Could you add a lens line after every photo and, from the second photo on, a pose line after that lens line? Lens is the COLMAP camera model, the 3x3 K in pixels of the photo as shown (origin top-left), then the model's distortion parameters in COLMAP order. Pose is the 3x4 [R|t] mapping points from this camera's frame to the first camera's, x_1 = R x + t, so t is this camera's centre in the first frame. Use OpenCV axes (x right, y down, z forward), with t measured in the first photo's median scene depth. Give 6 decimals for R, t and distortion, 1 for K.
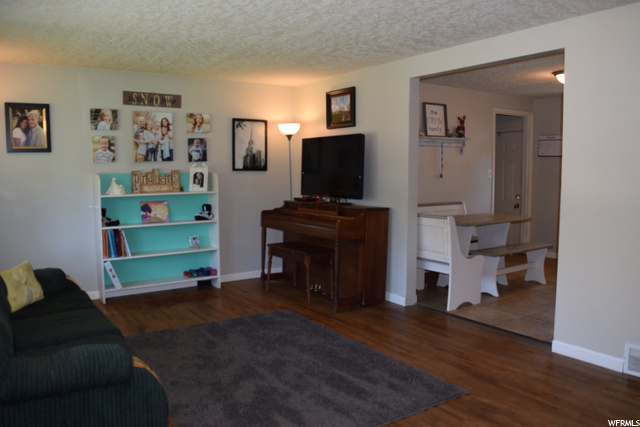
lens RADIAL K [[508.0, 0, 320.0], [0, 508.0, 213.5], [0, 0, 1]] dist [-0.082362, 0.004658]
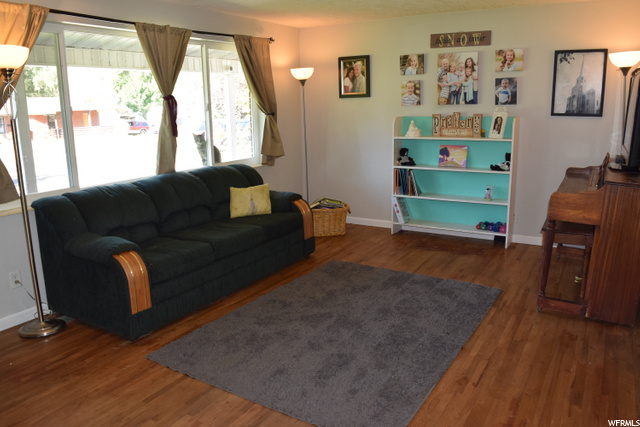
lens RADIAL K [[508.0, 0, 320.0], [0, 508.0, 213.5], [0, 0, 1]] dist [-0.082362, 0.004658]
pose [[0.417487, 0.190428, -0.888505, 0.467243], [-0.063842, 0.981525, 0.180367, -0.055399], [0.906438, -0.018577, 0.421931, 0.346585]]
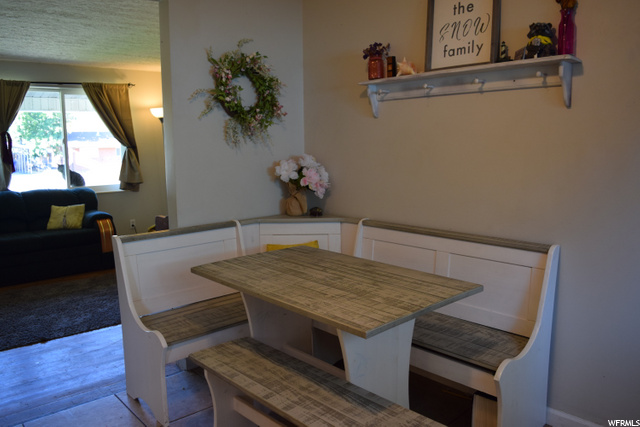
lens RADIAL K [[508.0, 0, 320.0], [0, 508.0, 213.5], [0, 0, 1]] dist [-0.082362, 0.004658]
pose [[0.141493, 0.141165, -0.979823, 0.754209], [-0.074522, 0.988491, 0.131652, -0.099410], [0.987130, 0.054391, 0.150384, 1.012584]]
